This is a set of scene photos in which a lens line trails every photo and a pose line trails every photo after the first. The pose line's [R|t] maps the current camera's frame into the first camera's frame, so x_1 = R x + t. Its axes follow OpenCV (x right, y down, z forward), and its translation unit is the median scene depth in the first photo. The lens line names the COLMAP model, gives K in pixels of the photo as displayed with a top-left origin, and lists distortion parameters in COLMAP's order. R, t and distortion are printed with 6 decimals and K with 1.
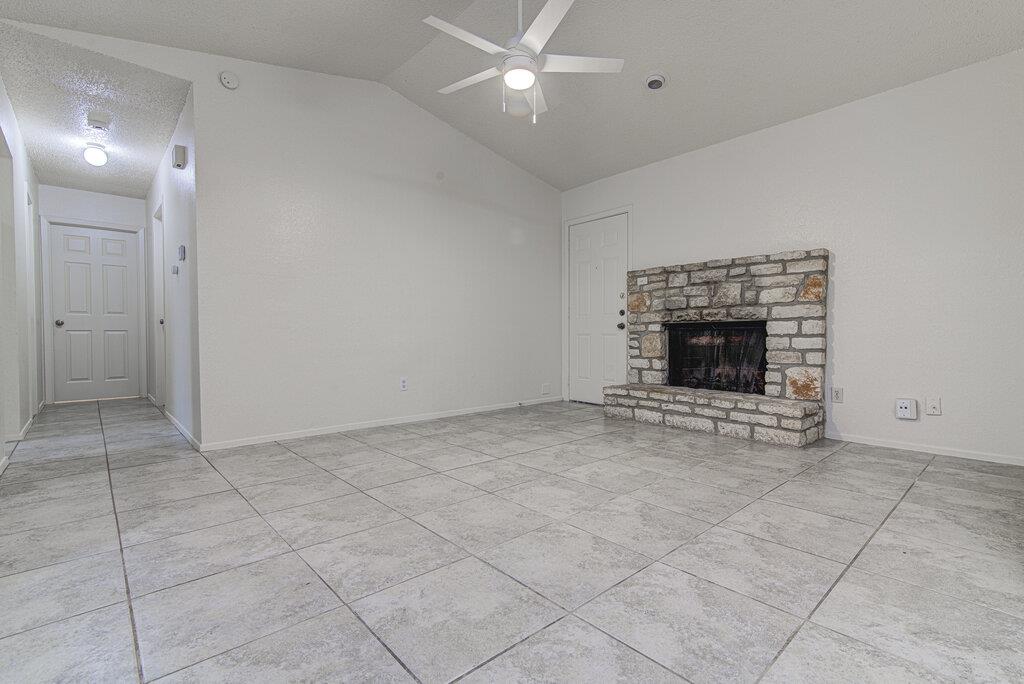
lens RADIAL K [[459.2, 0, 522.6], [0, 459.2, 345.7], [0, 0, 1]] dist [0.019445, -0.000033]
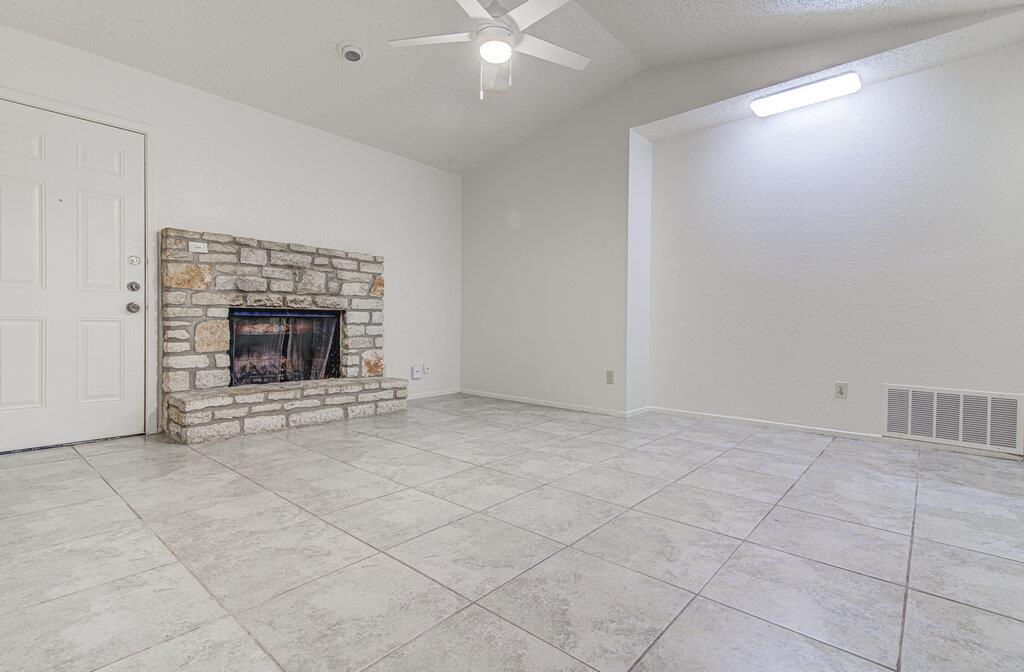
lens RADIAL K [[472.8, 0, 512.0], [0, 472.8, 336.0], [0, 0, 1]] dist [0.015596, 0.000040]
pose [[-0.094167, -0.023262, 0.995285, -0.630335], [0.015598, 0.999570, 0.024838, -0.014614], [-0.995434, 0.017864, -0.093764, 0.685994]]
